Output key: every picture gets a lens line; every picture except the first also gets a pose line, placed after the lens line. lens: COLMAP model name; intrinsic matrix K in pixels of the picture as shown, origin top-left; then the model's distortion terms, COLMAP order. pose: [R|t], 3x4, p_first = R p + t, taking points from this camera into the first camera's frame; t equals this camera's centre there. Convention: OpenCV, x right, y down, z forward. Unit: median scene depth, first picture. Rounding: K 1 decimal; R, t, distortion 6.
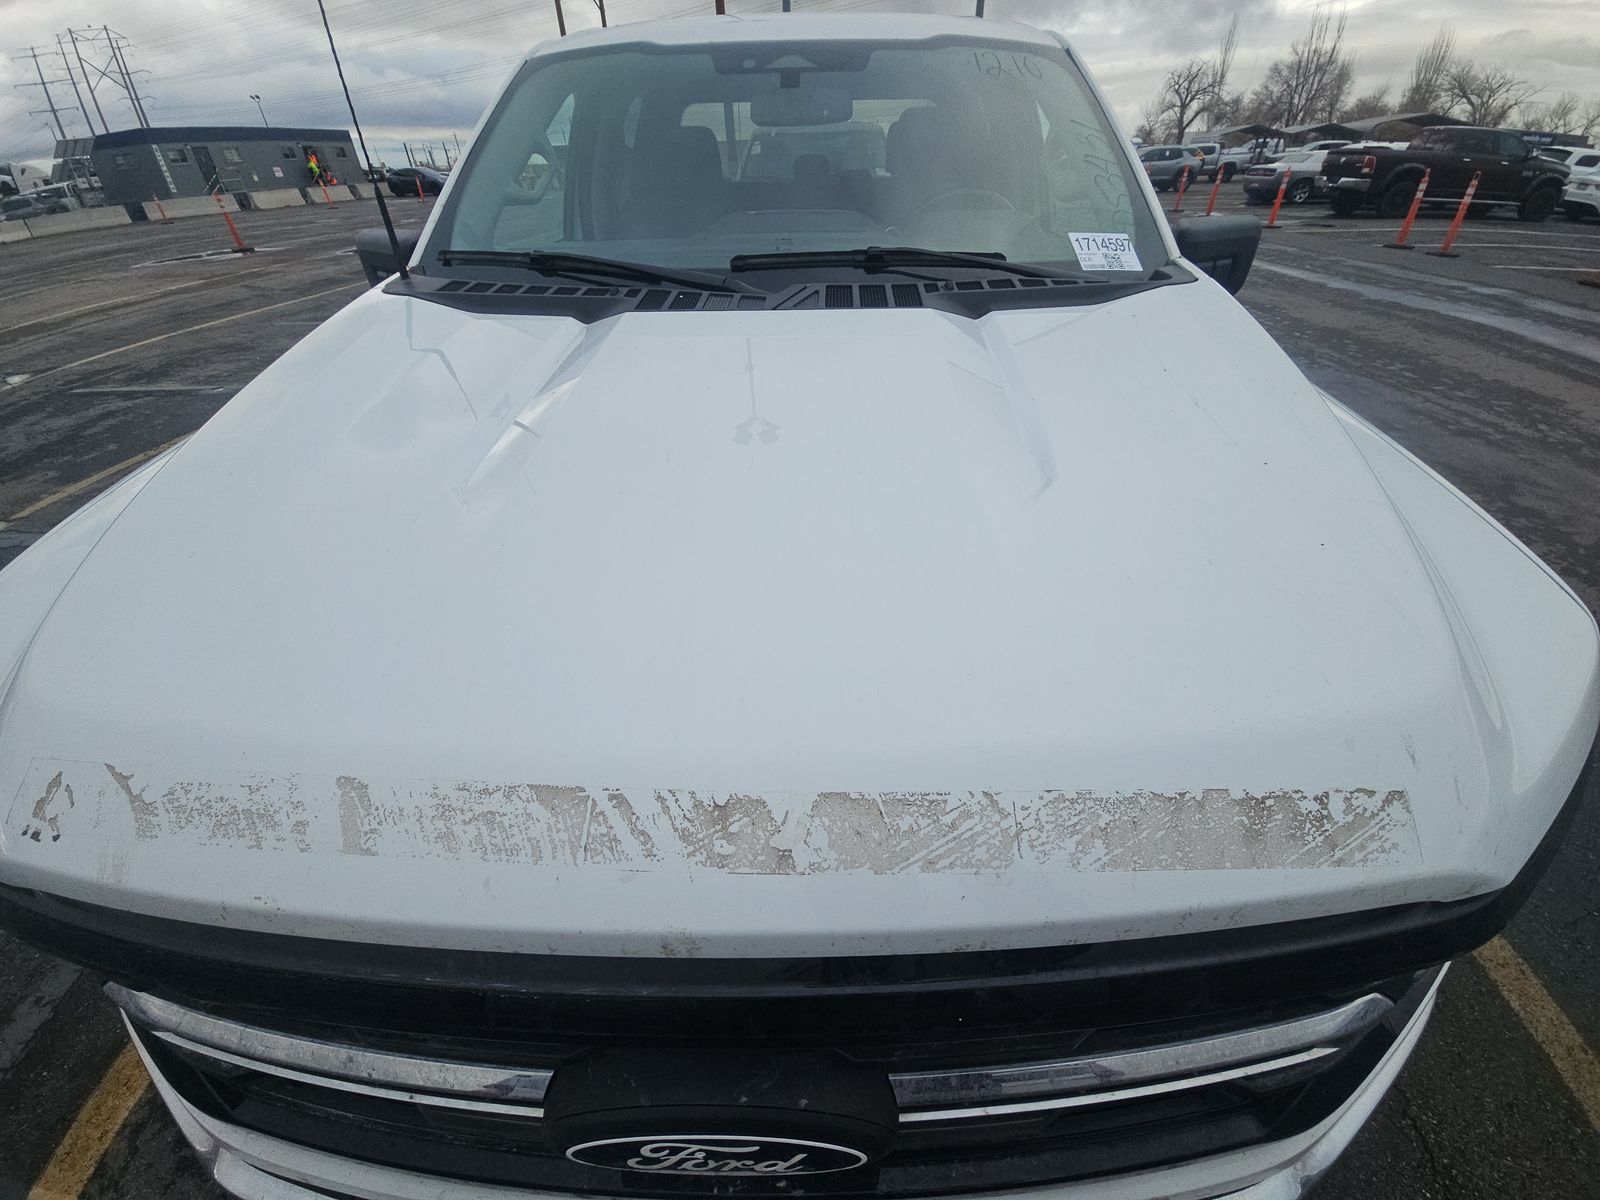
lens RADIAL K [[644.7, 0, 812.6], [0, 644.7, 603.6], [0, 0, 1]] dist [0.015693, -0.014766]
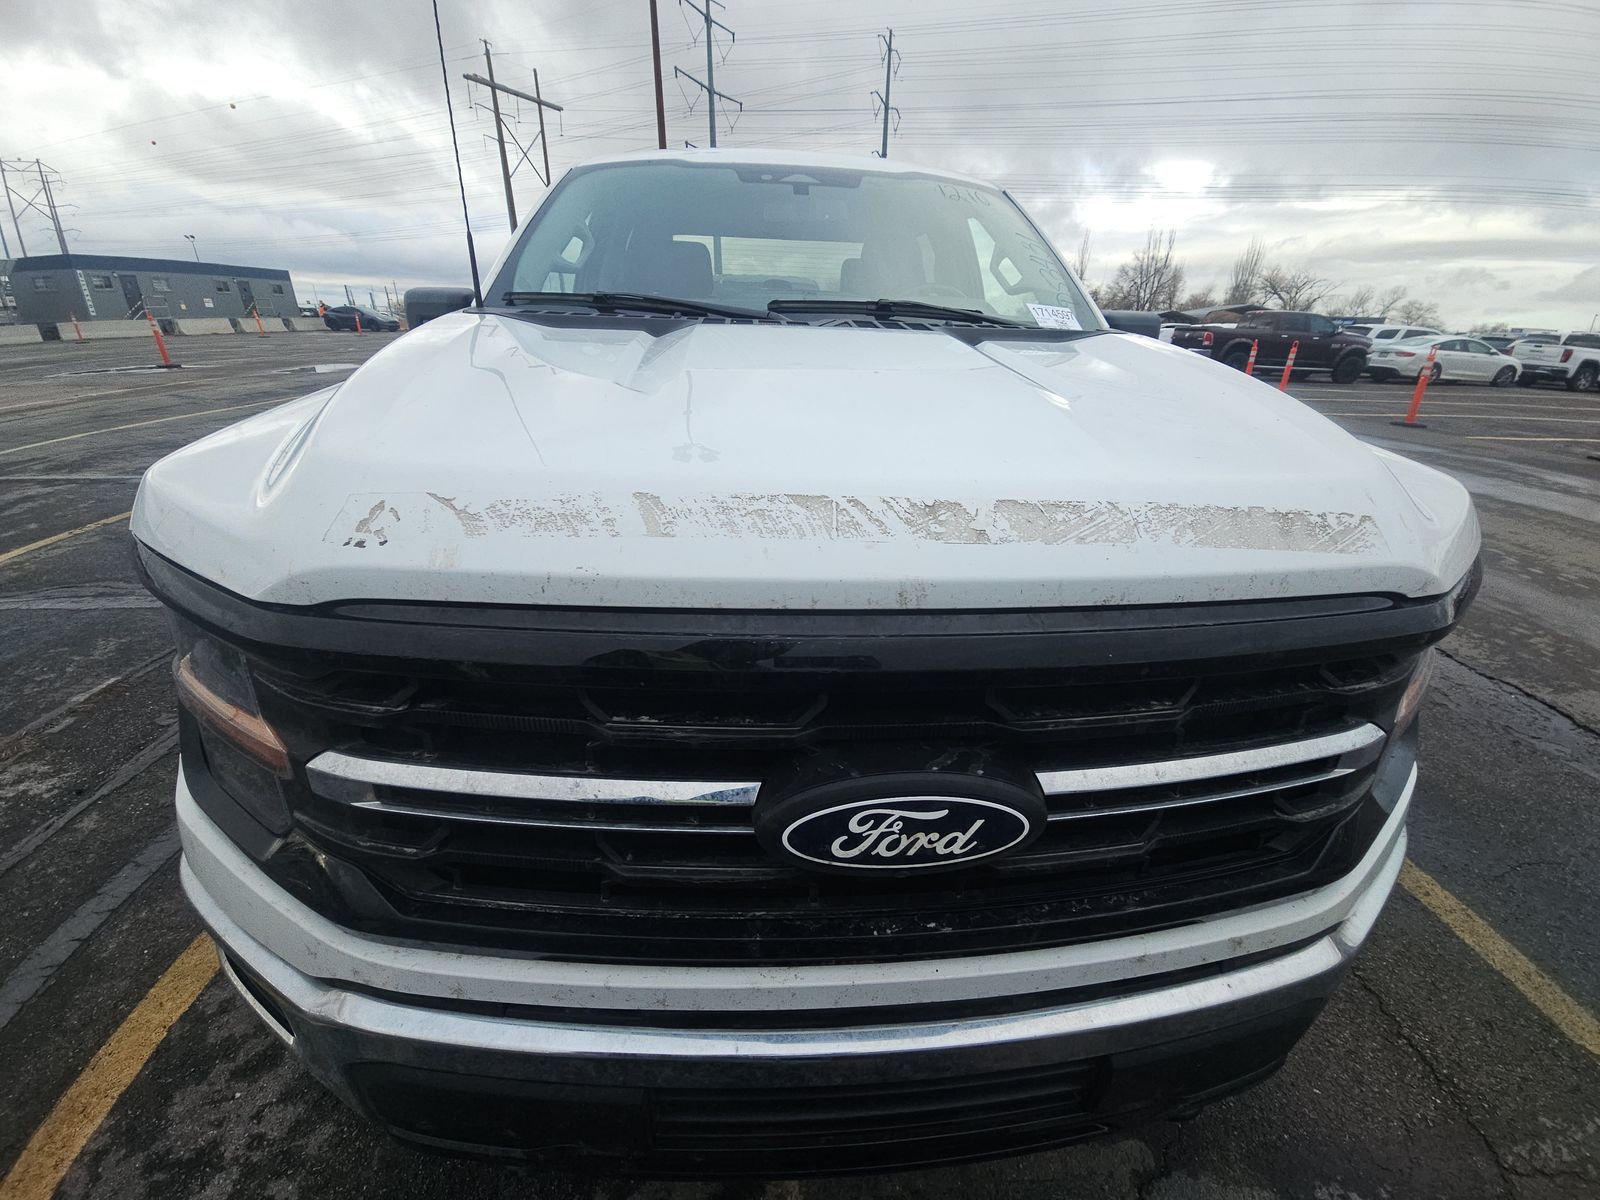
lens RADIAL K [[593.7, 0, 865.5], [0, 593.7, 518.6], [0, 0, 1]] dist [0.000619, -0.006055]
pose [[0.994259, 0.003487, 0.106945, -0.406168], [0.017226, 0.981217, -0.192138, 0.570974], [-0.105606, 0.192877, 0.975523, -0.213259]]
